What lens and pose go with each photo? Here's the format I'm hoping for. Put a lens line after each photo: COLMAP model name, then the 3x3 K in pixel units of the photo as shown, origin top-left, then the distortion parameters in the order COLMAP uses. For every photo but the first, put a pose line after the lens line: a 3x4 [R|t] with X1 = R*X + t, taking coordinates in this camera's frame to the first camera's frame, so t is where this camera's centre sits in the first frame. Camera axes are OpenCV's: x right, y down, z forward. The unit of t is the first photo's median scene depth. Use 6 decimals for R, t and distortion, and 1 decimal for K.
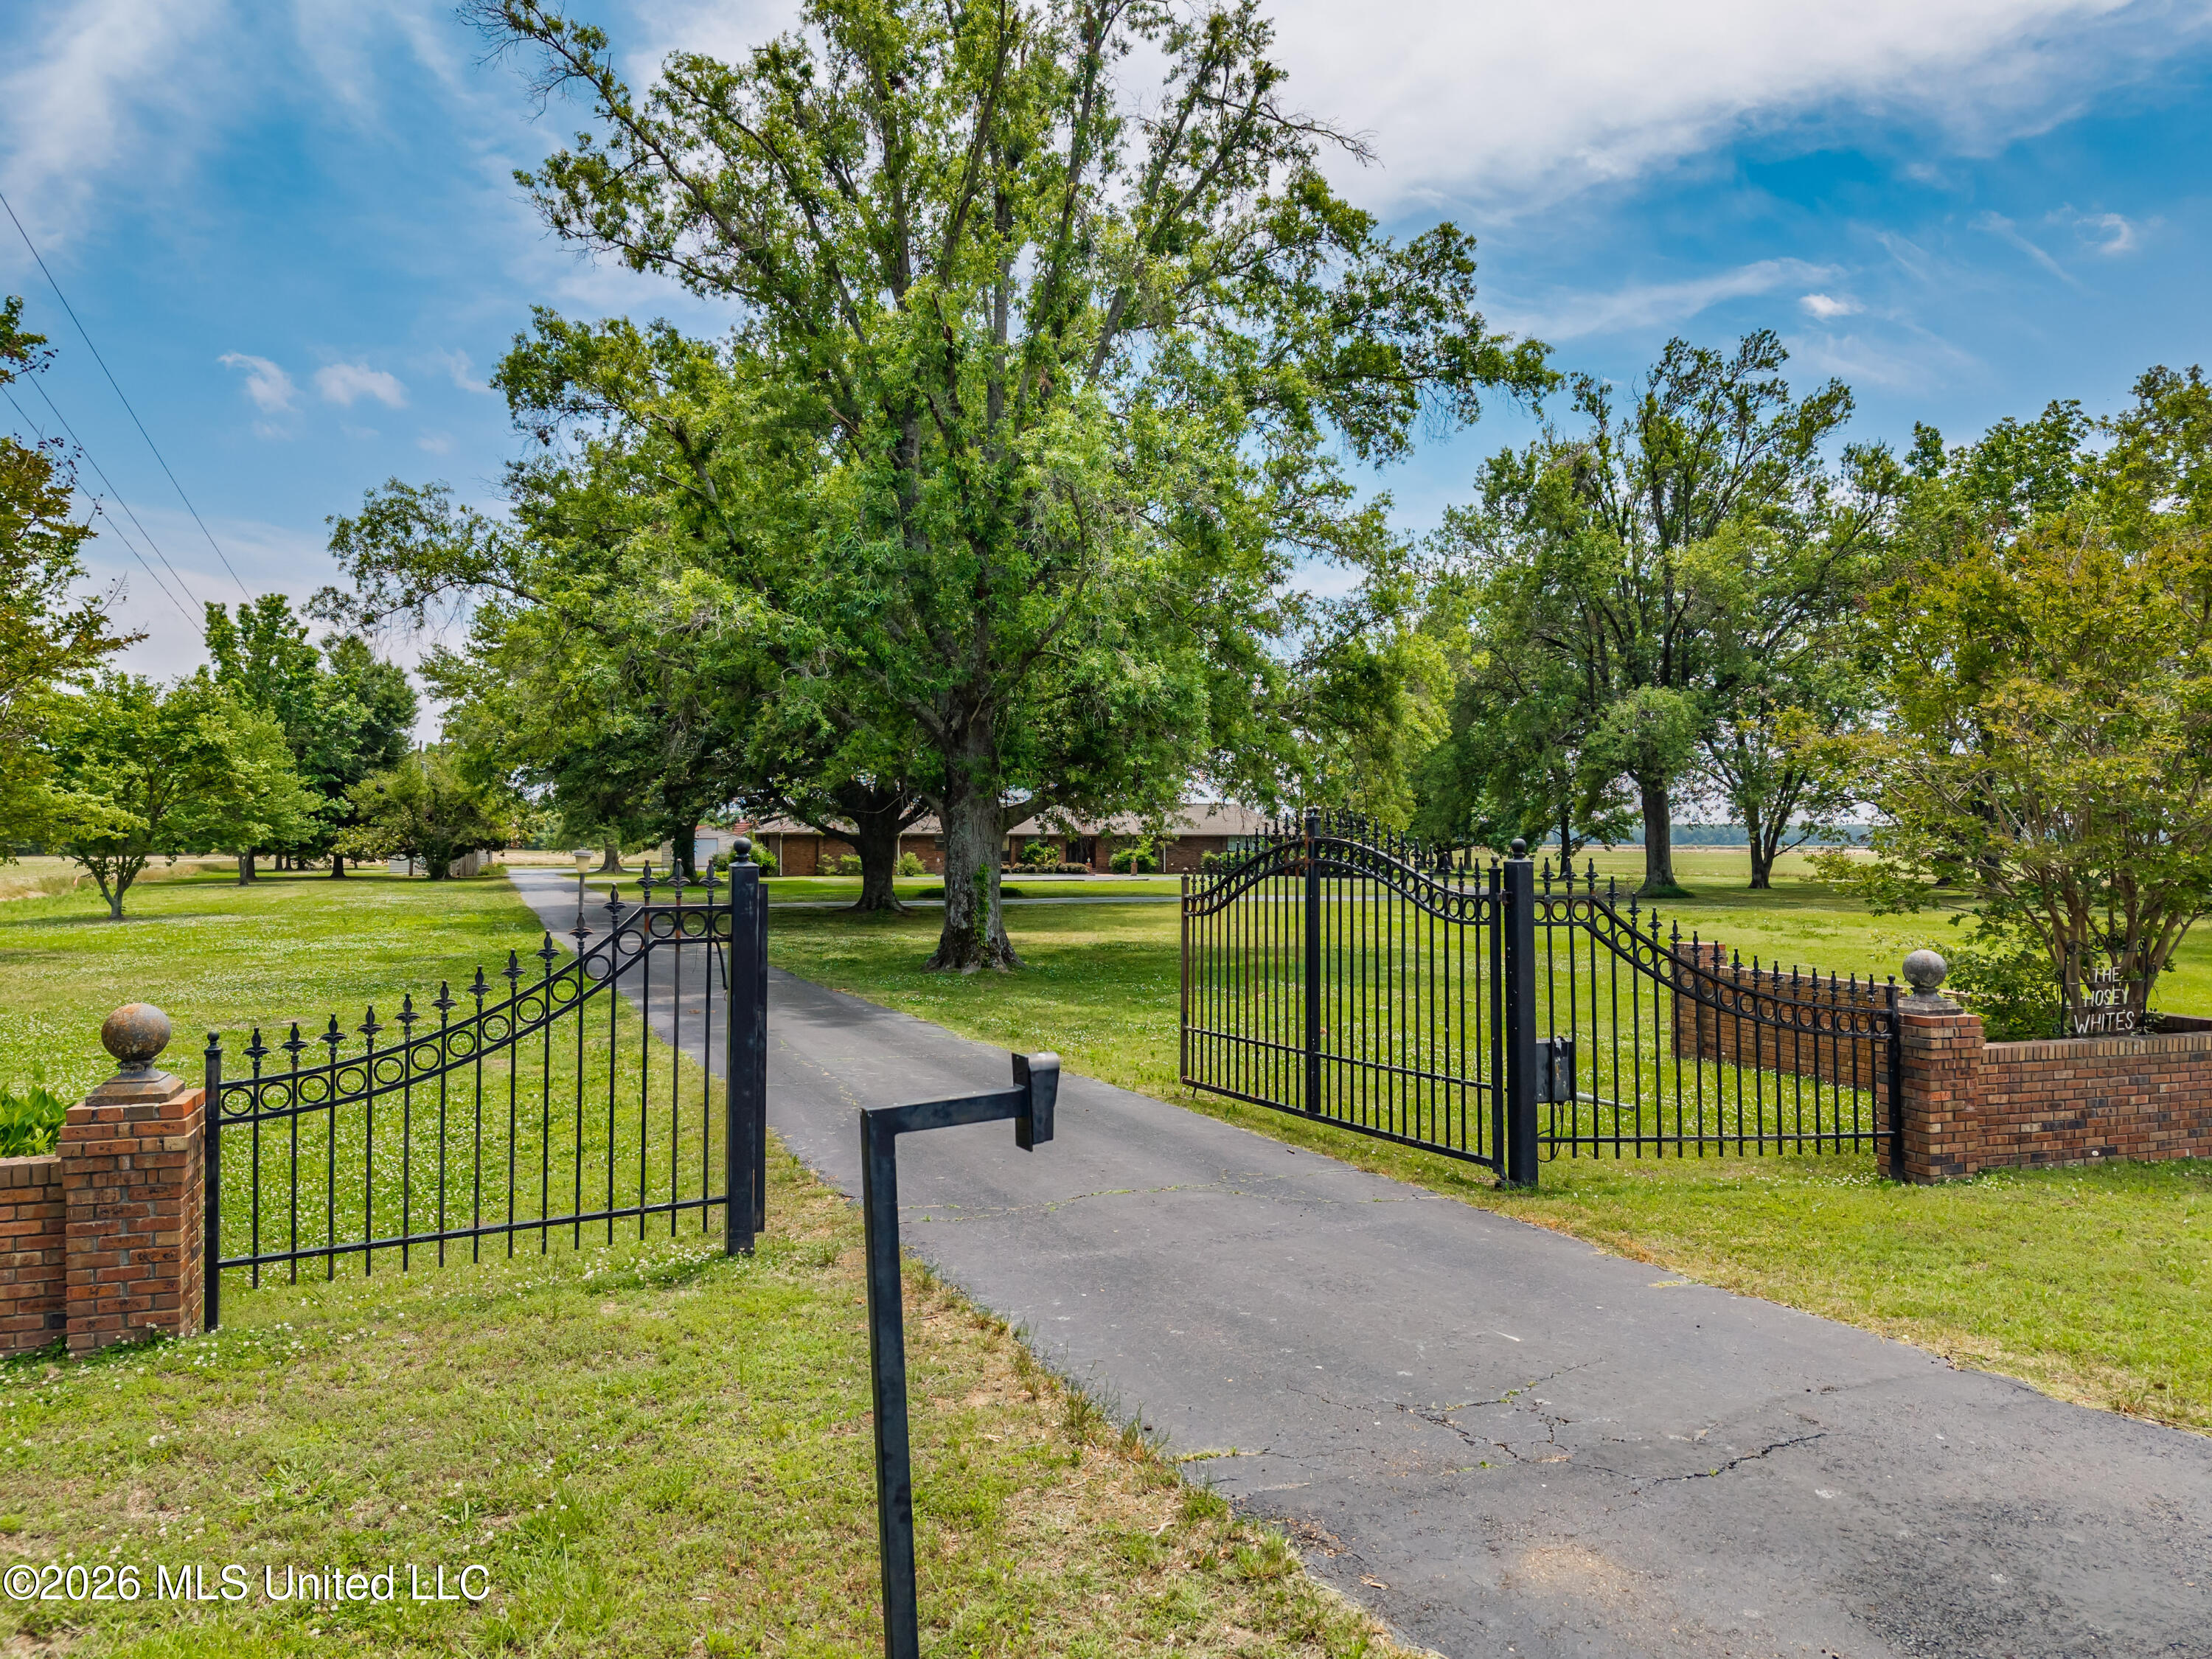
lens RADIAL K [[1486.9, 0, 1105.9], [0, 1486.9, 819.8], [0, 0, 1]] dist [0.047267, -0.050526]
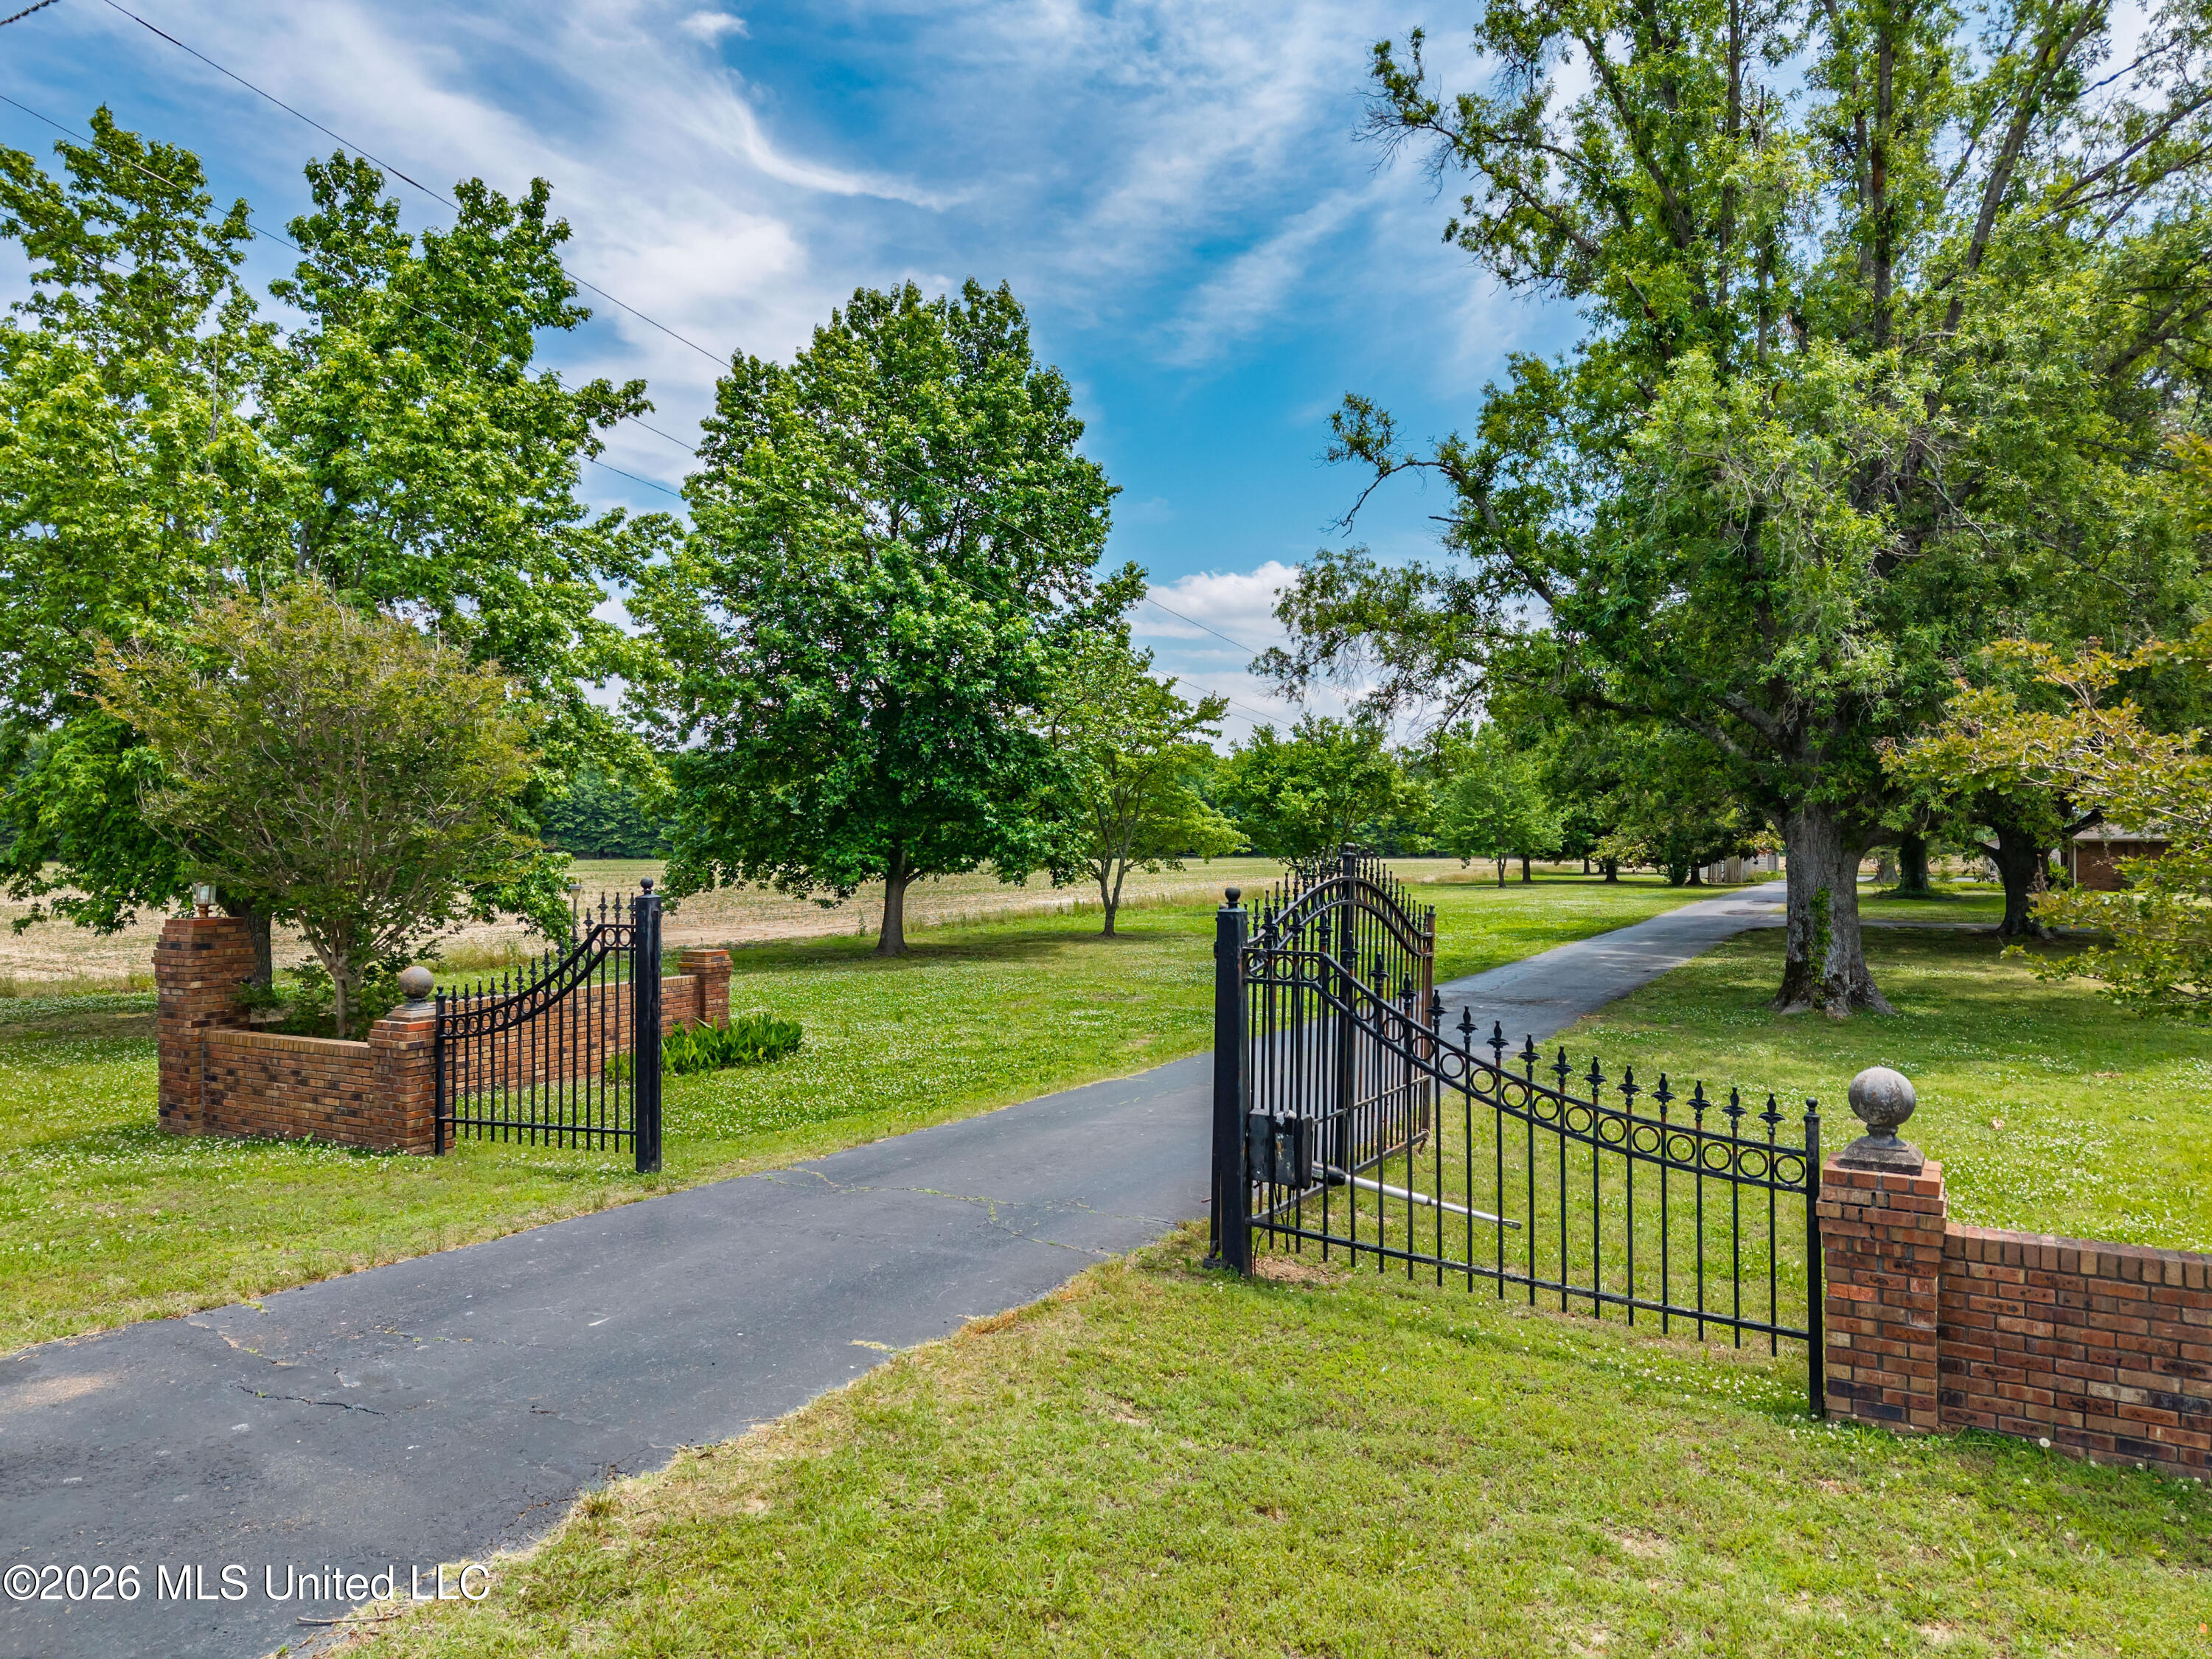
lens RADIAL K [[1486.9, 0, 1105.9], [0, 1486.9, 819.8], [0, 0, 1]] dist [0.047267, -0.050526]
pose [[0.633670, -0.013106, -0.773492, 0.328885], [0.011119, 0.999908, -0.007833, -0.007532], [0.773523, -0.003637, 0.633757, 0.129177]]
